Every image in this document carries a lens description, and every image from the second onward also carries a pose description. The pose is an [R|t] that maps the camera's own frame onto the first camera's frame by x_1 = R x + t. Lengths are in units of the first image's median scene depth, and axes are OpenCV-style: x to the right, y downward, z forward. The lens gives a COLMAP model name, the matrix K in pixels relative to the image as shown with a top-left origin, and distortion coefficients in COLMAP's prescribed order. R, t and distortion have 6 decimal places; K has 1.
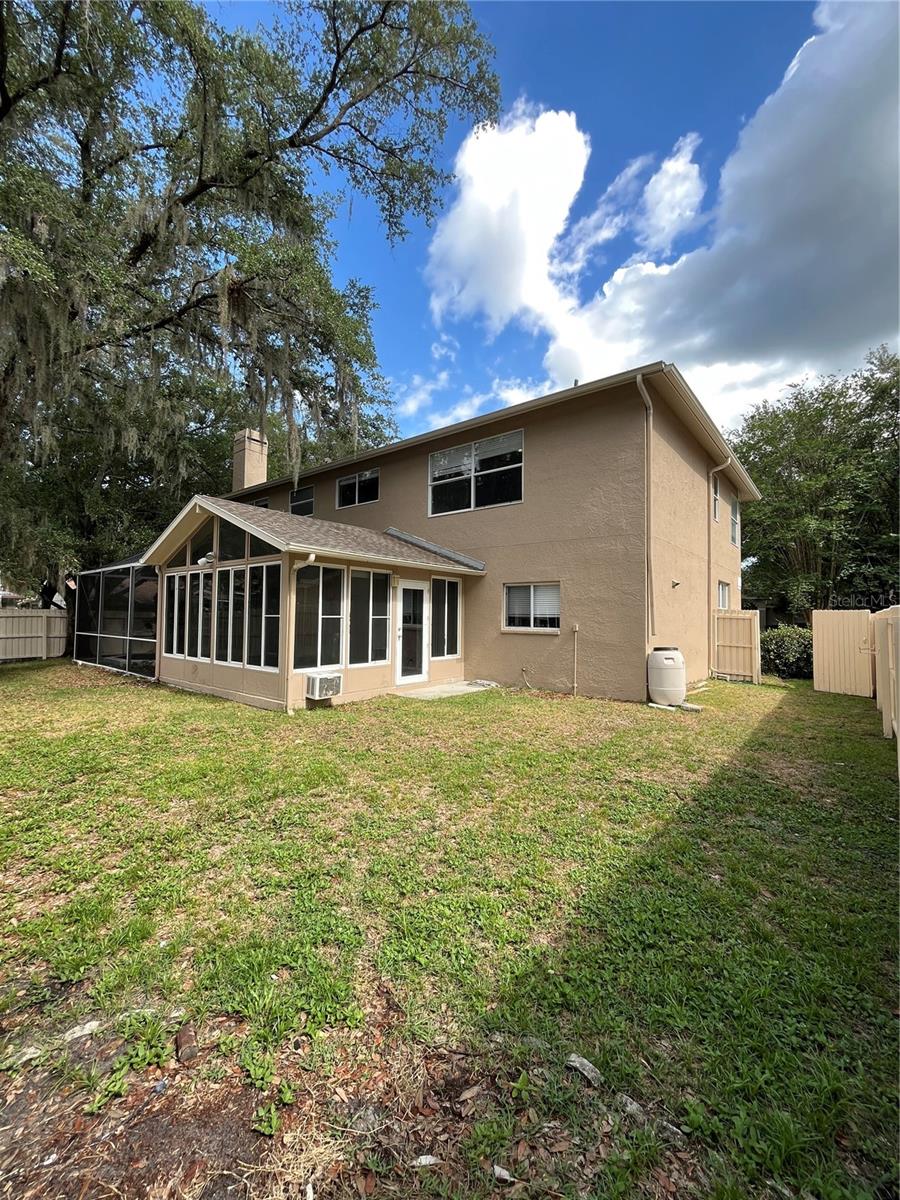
lens RADIAL K [[488.4, 0, 446.6], [0, 488.4, 597.0], [0, 0, 1]] dist [-0.000349, 0.000088]
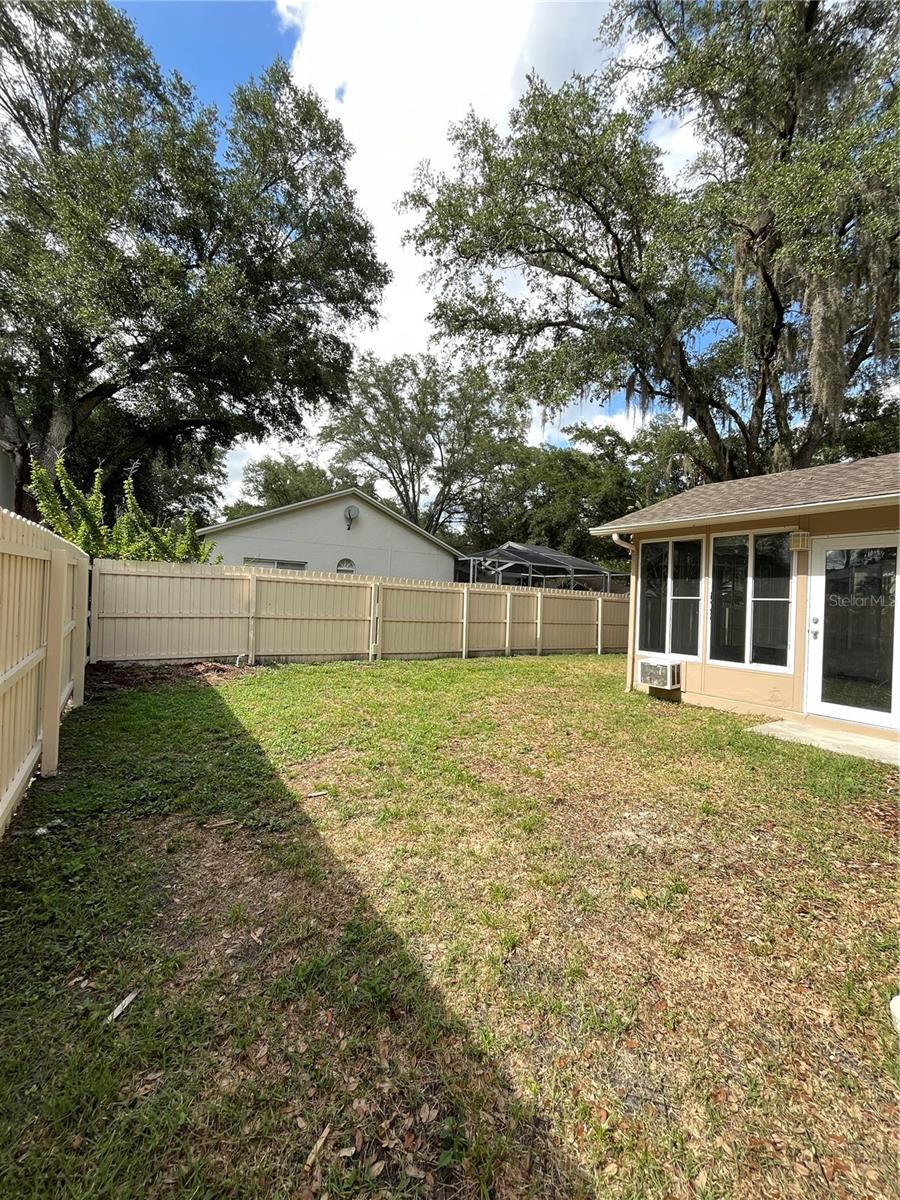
lens RADIAL K [[488.4, 0, 446.6], [0, 488.4, 597.0], [0, 0, 1]] dist [-0.000349, 0.000088]
pose [[-0.303824, -0.016054, -0.952593, 0.681775], [0.001619, 0.999848, -0.017367, 0.051416], [0.952727, -0.006818, -0.303751, 0.838033]]
